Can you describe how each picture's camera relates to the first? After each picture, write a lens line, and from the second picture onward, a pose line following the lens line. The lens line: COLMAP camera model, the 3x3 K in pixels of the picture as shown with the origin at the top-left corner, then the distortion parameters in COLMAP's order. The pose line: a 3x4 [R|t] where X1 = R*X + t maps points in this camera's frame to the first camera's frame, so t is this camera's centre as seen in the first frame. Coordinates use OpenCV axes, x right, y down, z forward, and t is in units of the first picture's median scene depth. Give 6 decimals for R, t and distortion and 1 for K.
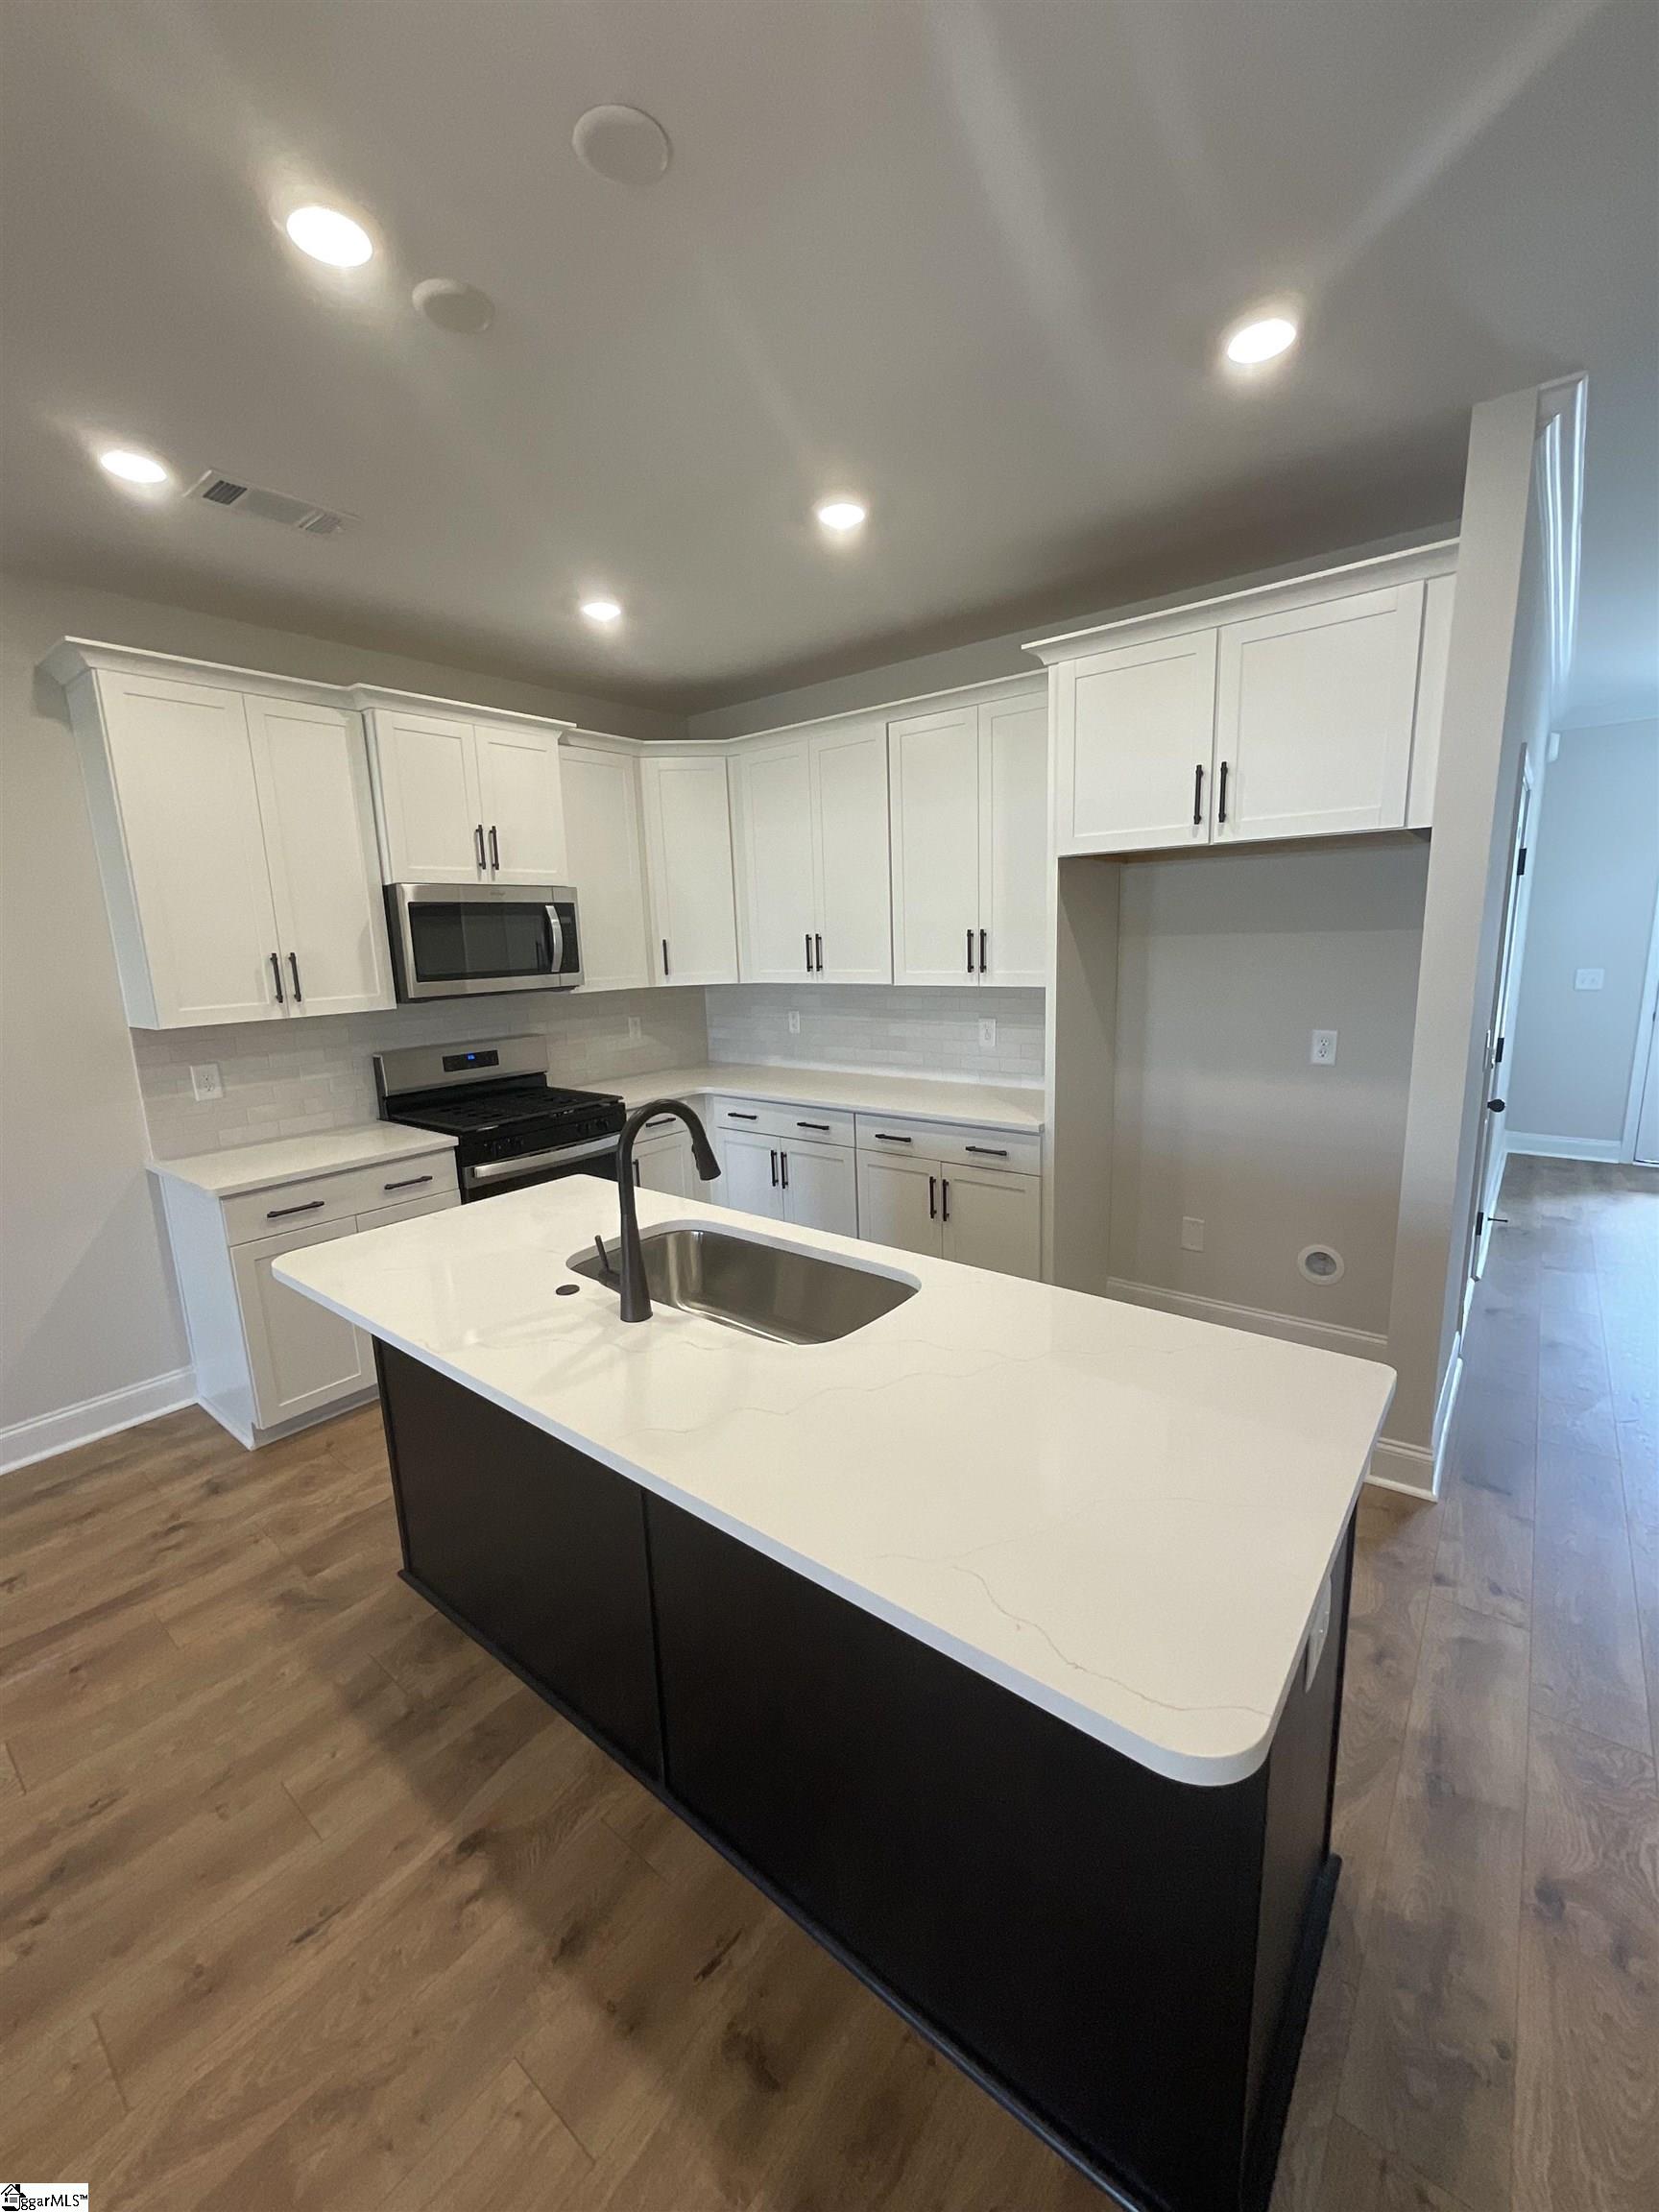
lens RADIAL K [[887.2, 0, 831.5], [0, 887.2, 1102.2], [0, 0, 1]] dist [0.004485, -0.002889]
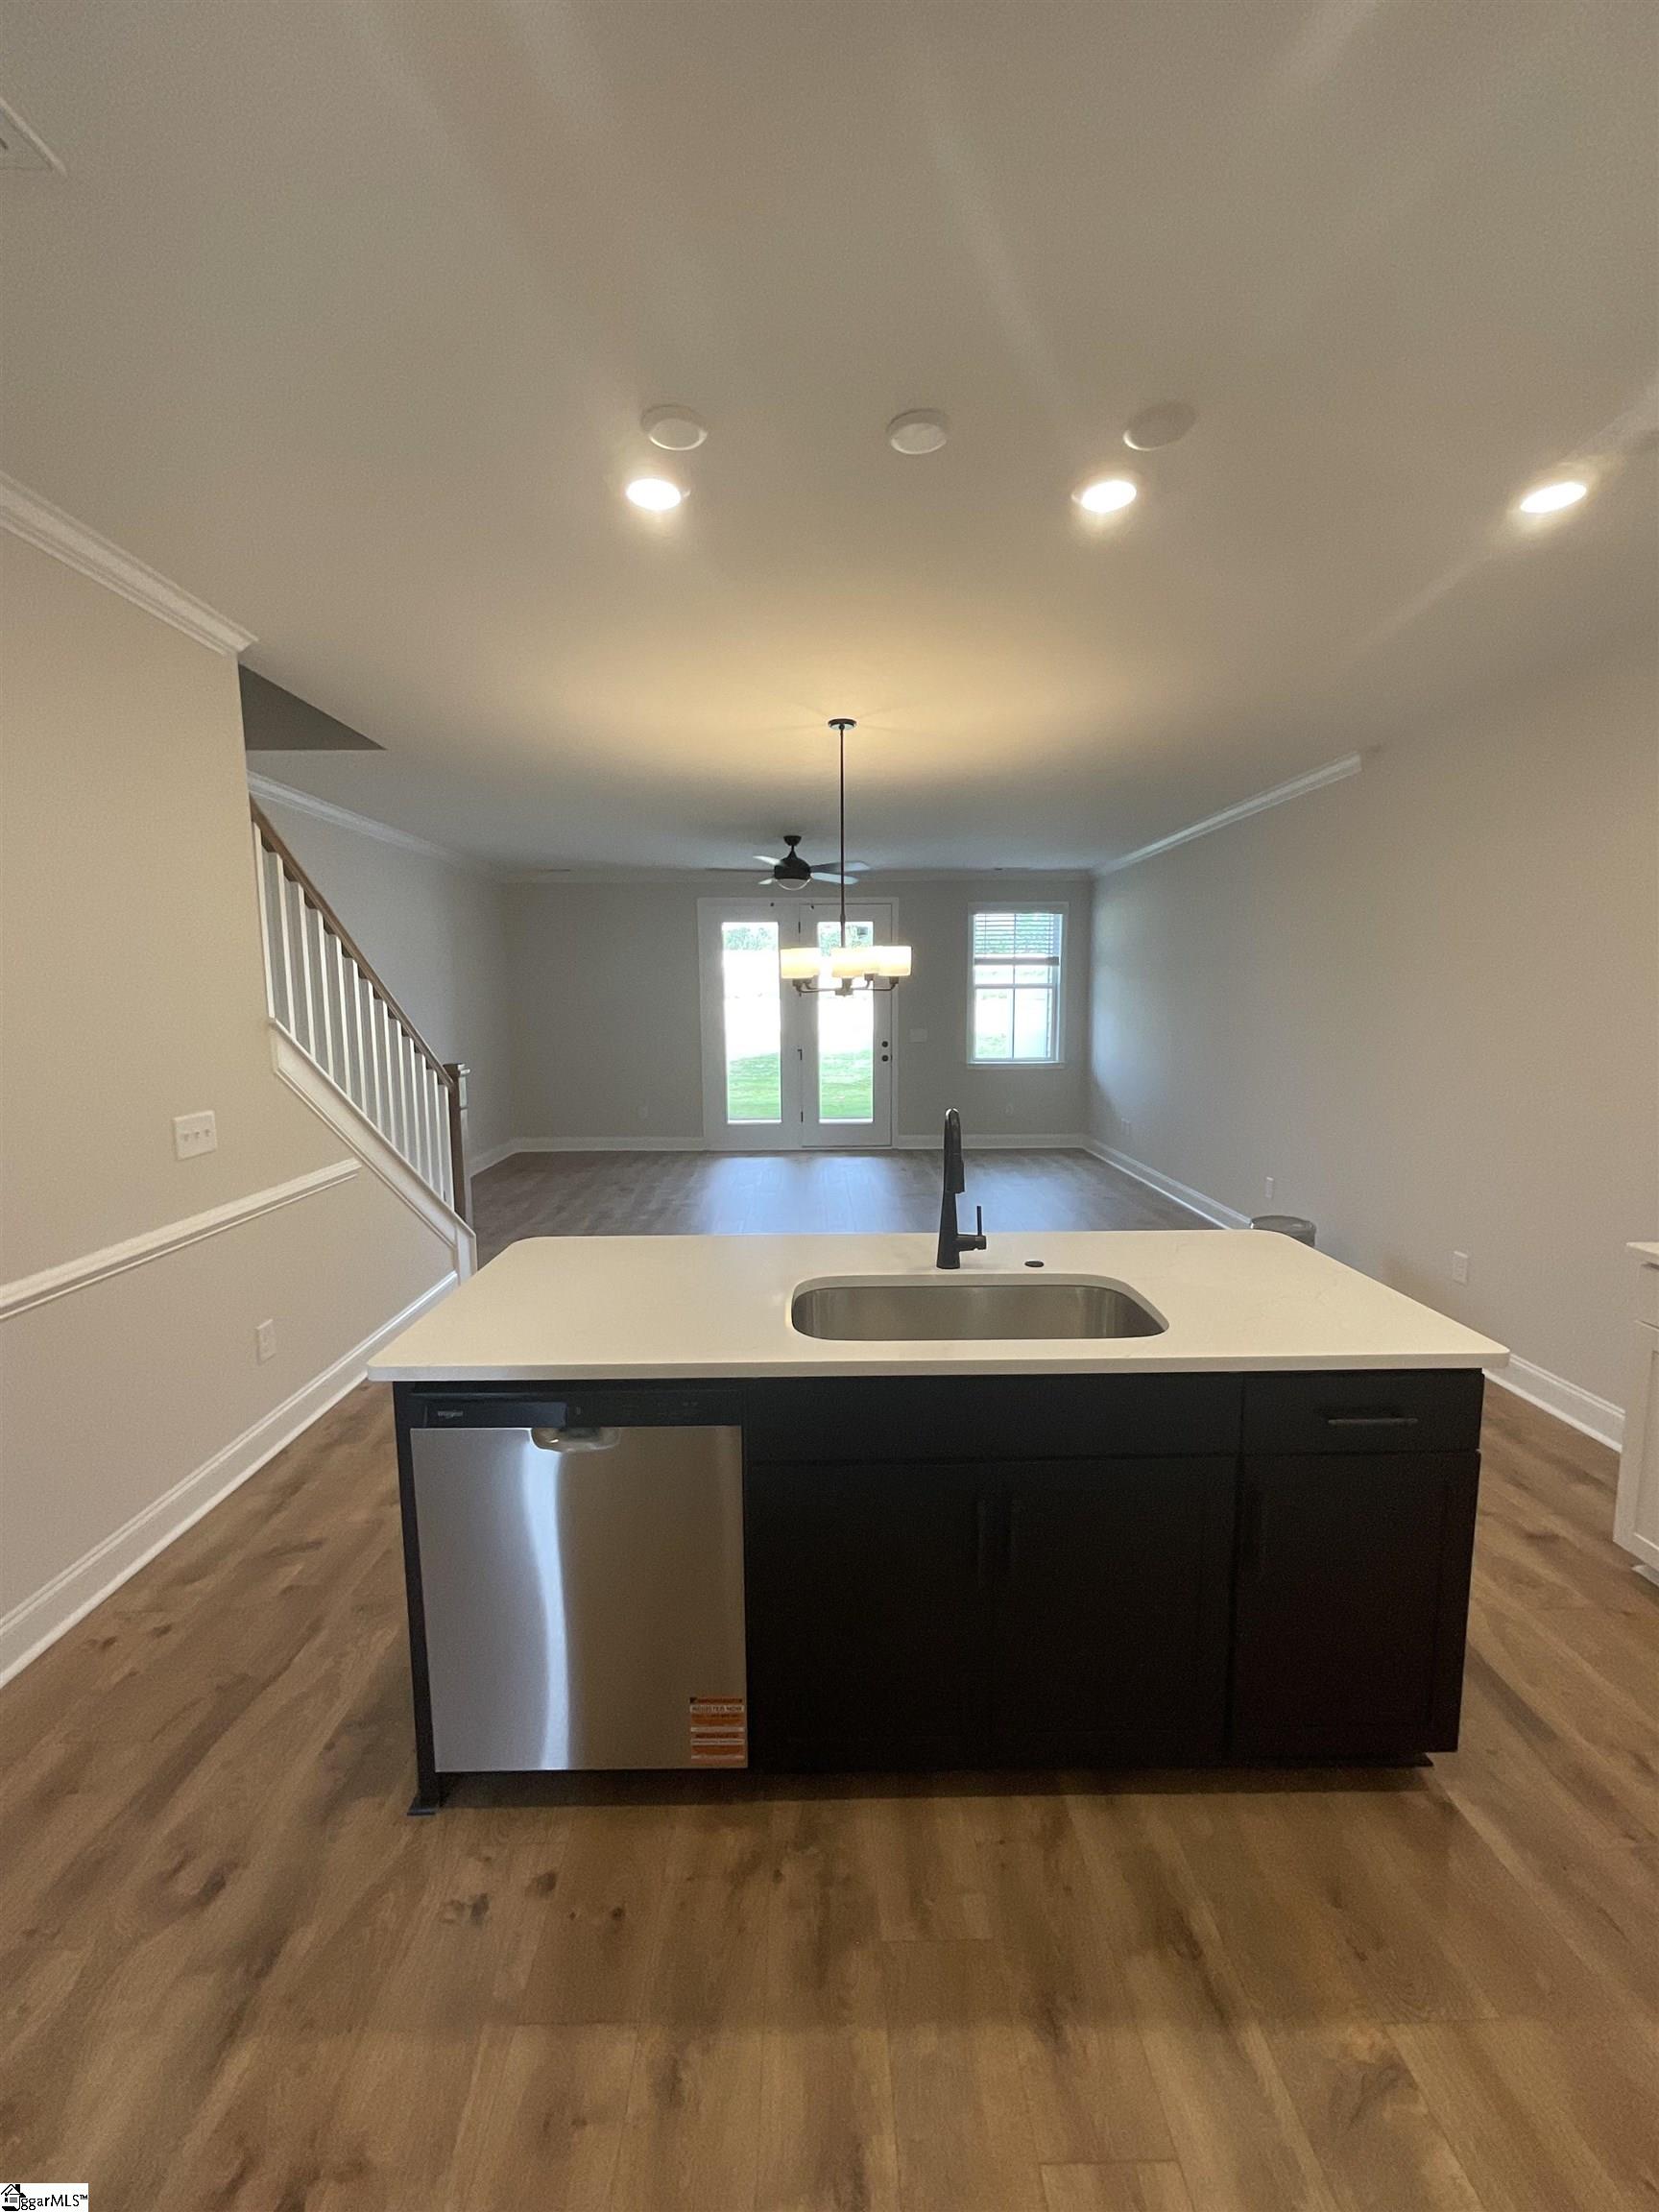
lens RADIAL K [[887.2, 0, 822.9], [0, 887.2, 1099.7], [0, 0, 1]] dist [0.004485, -0.002889]
pose [[-0.768916, 0.108344, -0.630103, 0.402940], [-0.090876, 0.957010, 0.275450, -0.186968], [0.632858, 0.269059, -0.726015, 0.982776]]
